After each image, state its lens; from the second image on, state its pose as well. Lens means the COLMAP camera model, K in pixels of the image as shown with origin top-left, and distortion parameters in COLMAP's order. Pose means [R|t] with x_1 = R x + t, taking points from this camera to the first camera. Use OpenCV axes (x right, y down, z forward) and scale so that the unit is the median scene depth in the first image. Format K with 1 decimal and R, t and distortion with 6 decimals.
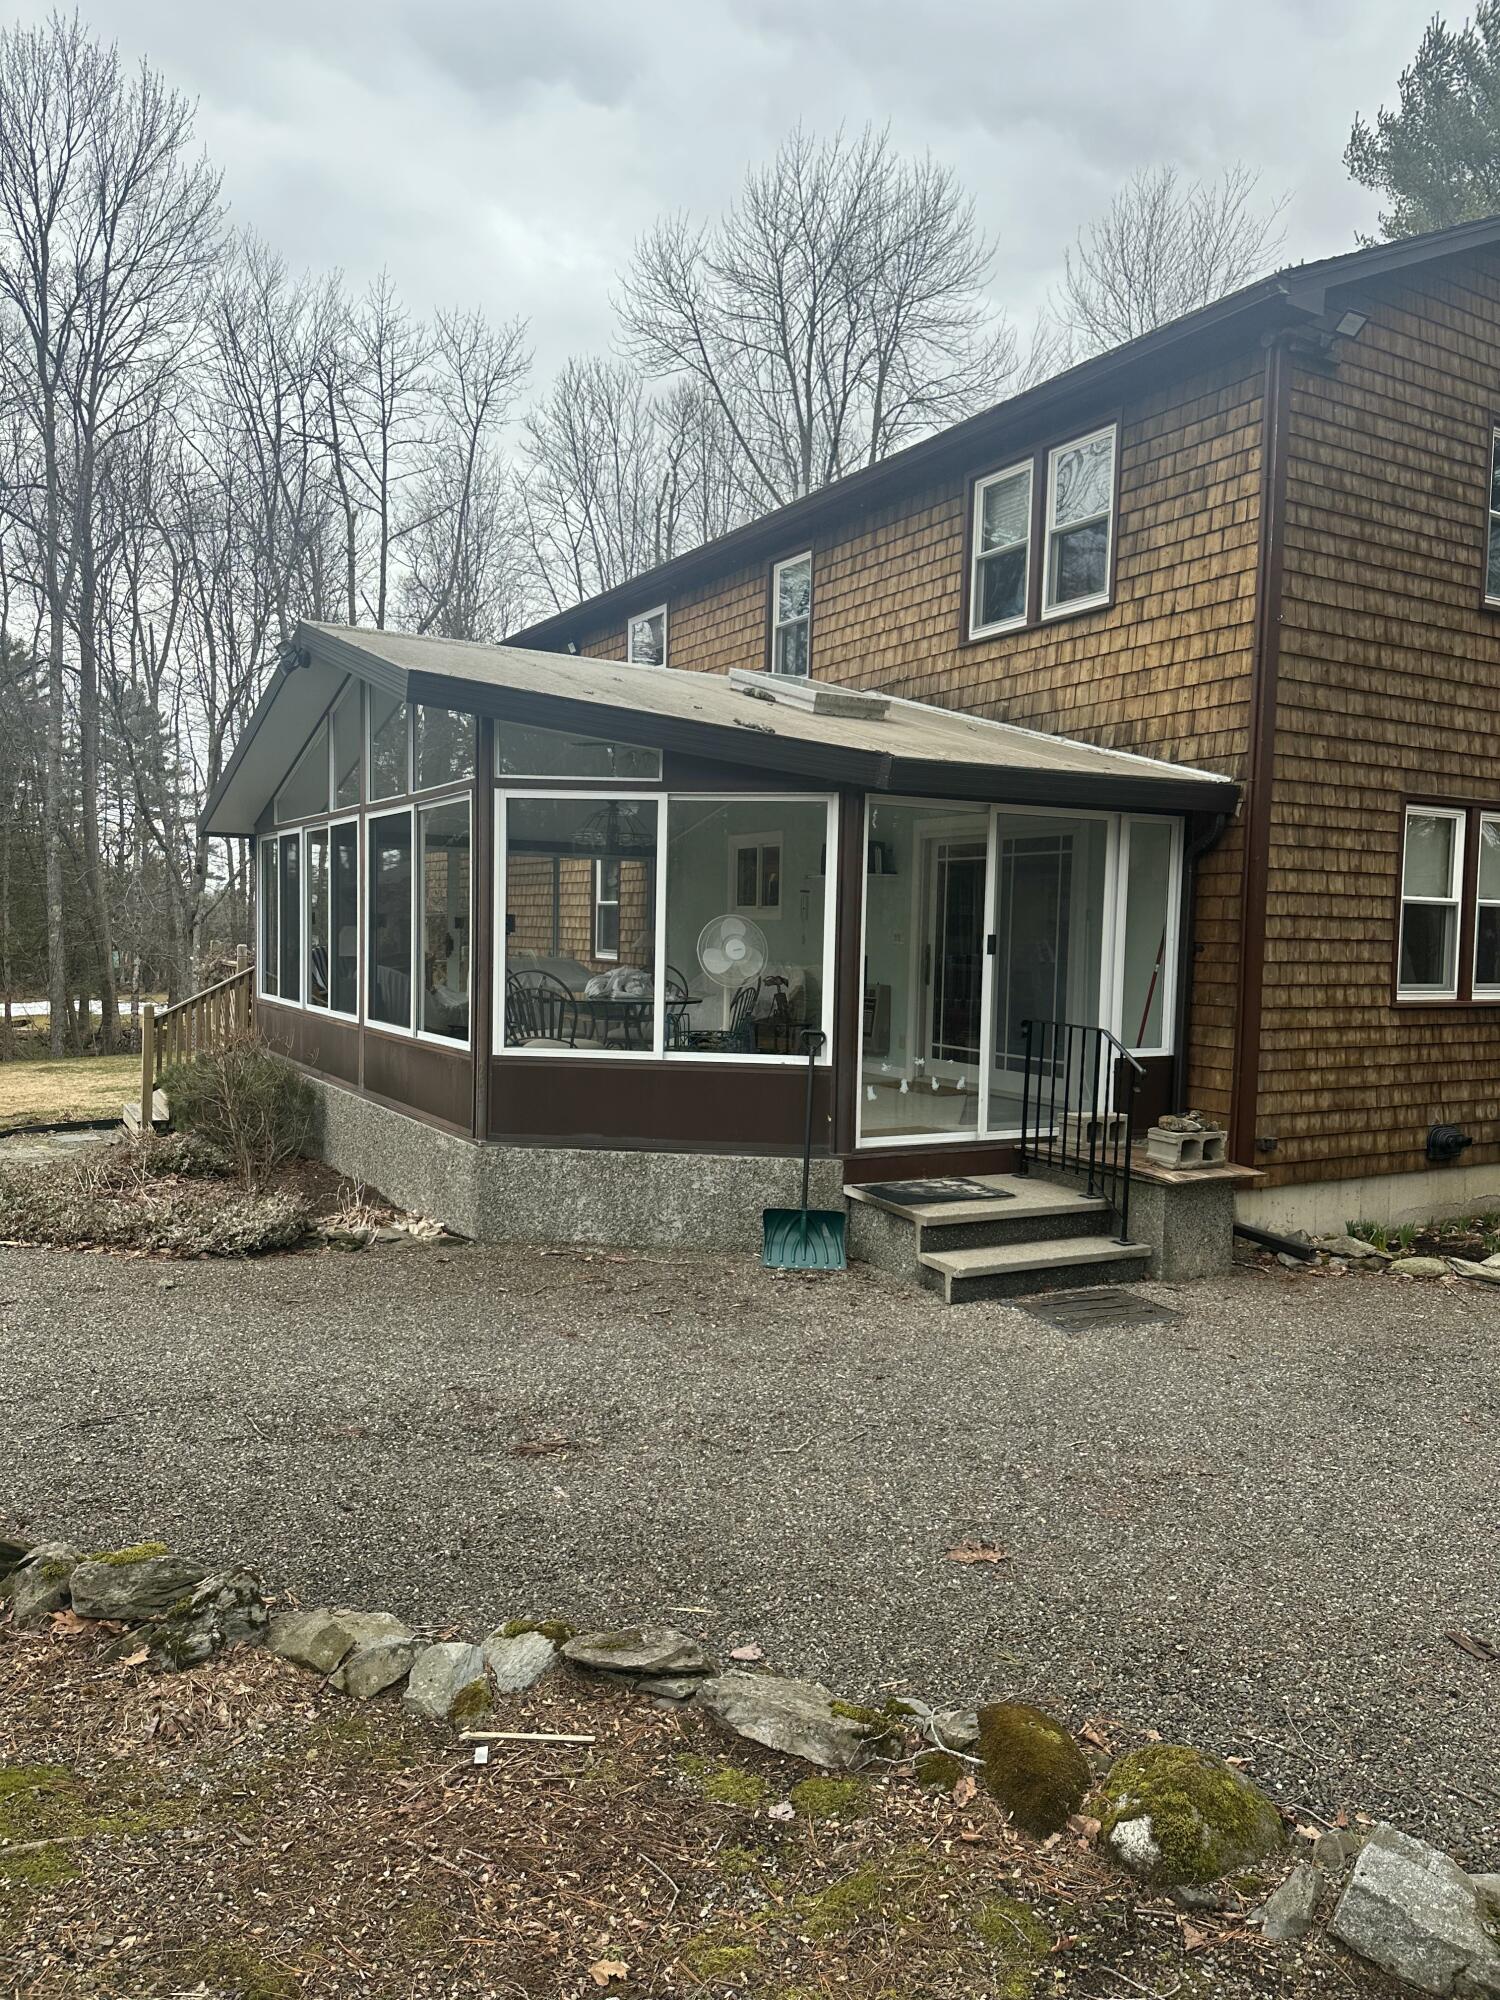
lens RADIAL K [[1399.9, 0, 745.6], [0, 1399.9, 1008.0], [0, 0, 1]] dist [0.054871, -0.049115]
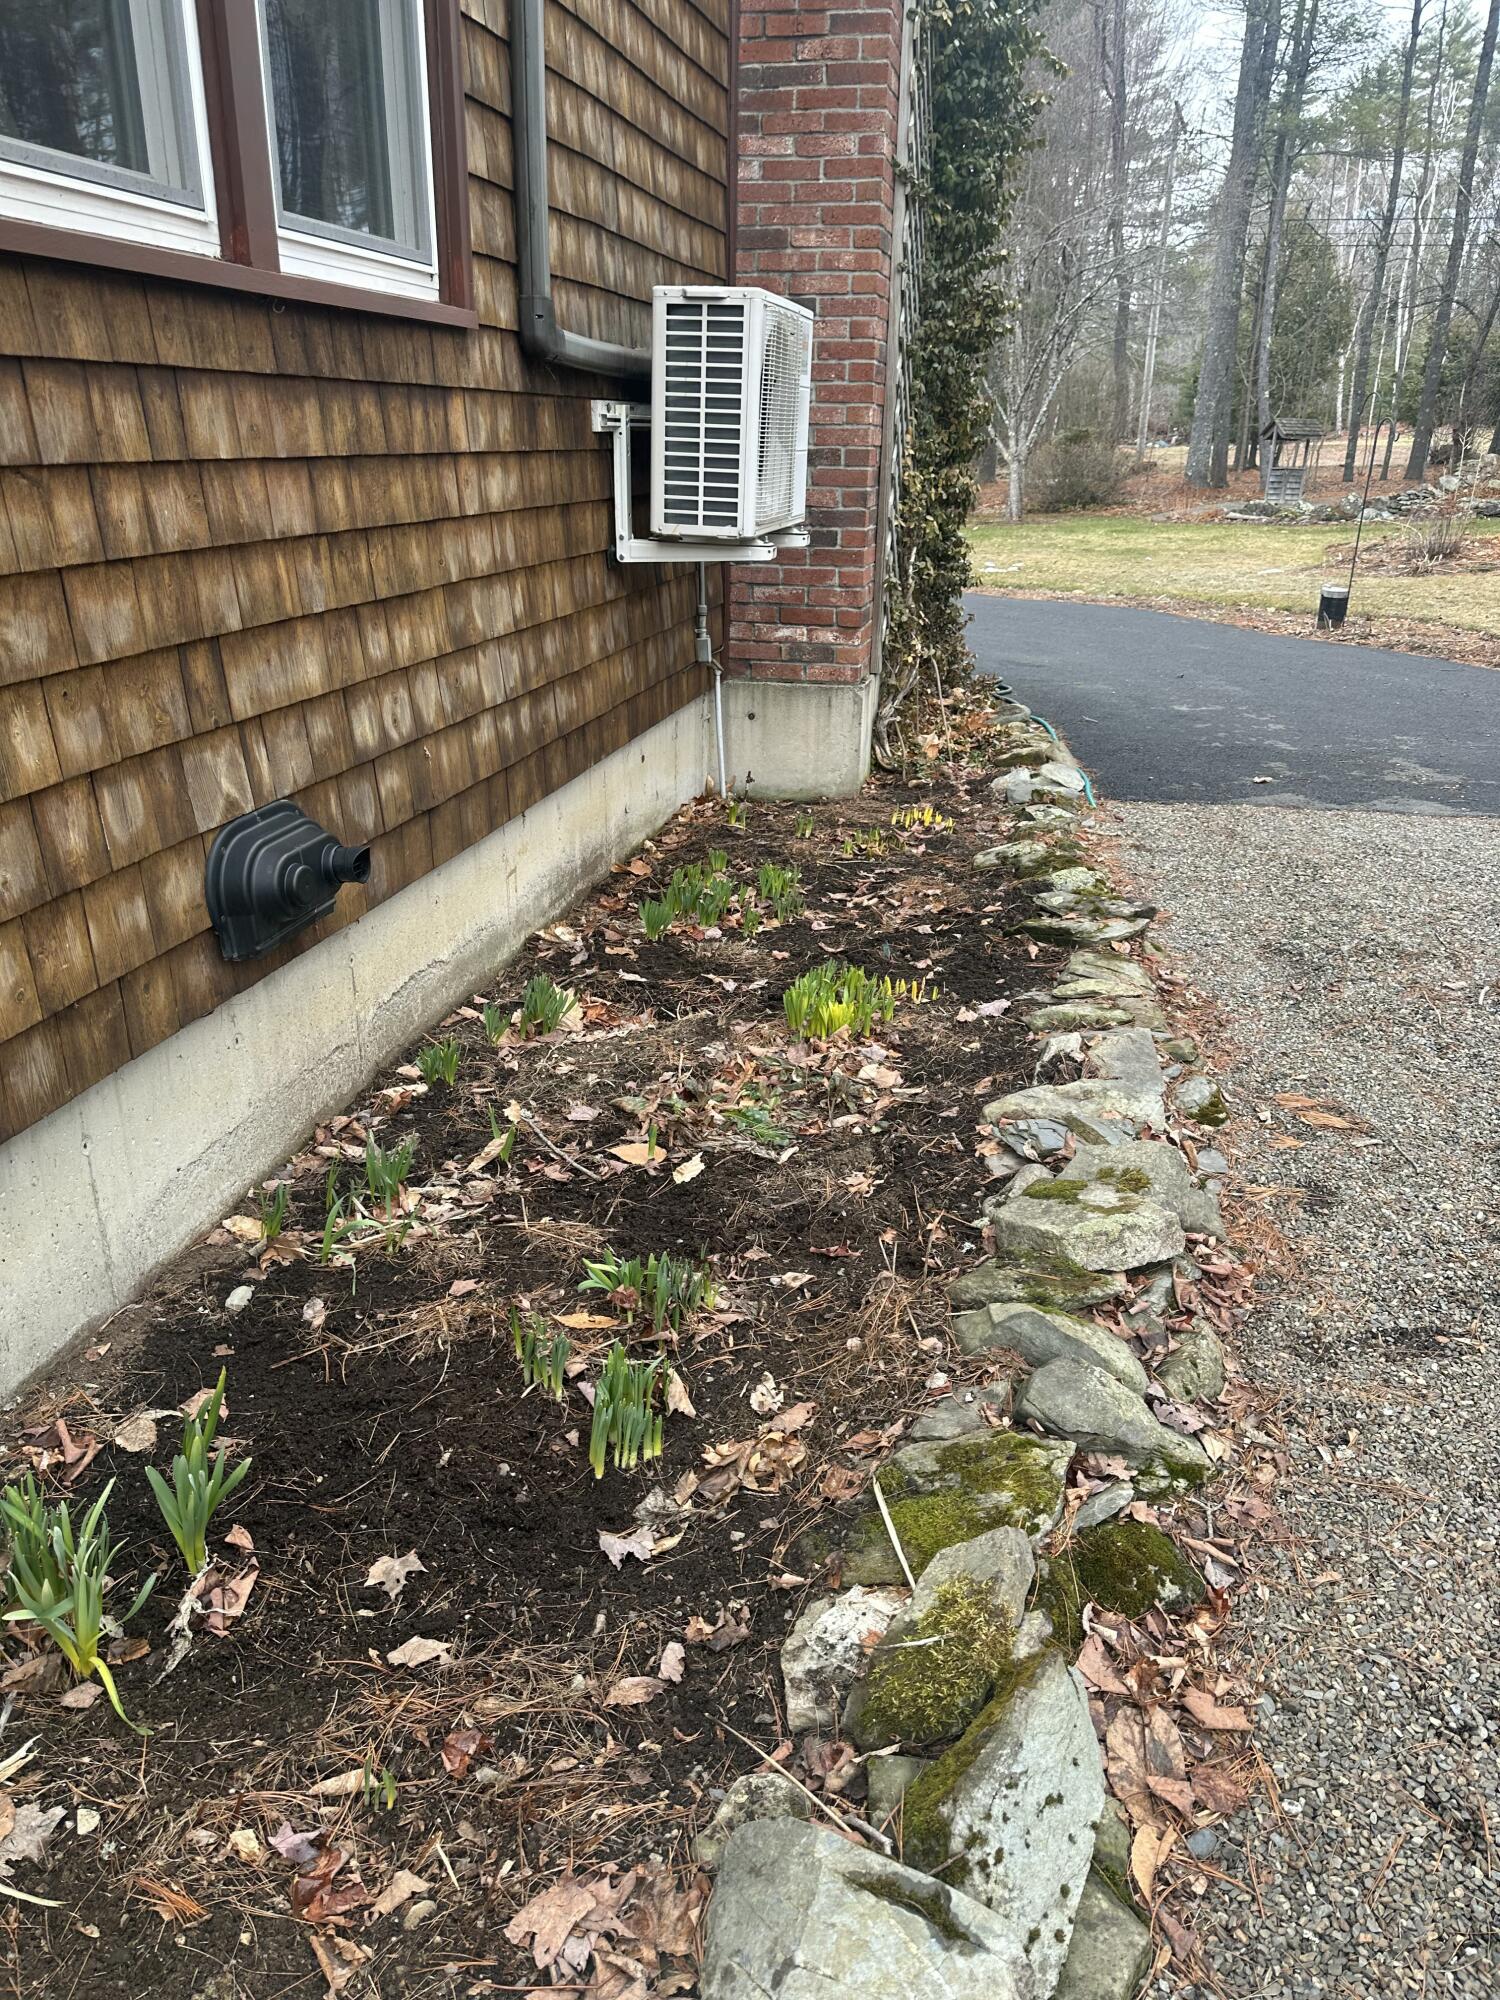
lens RADIAL K [[1399.9, 0, 745.6], [0, 1399.9, 1008.0], [0, 0, 1]] dist [0.054871, -0.049115]
pose [[0.691186, -0.280596, 0.665978, 0.377359], [0.028935, 0.931550, 0.362459, 0.026828], [-0.722097, -0.231257, 0.651994, 0.767235]]
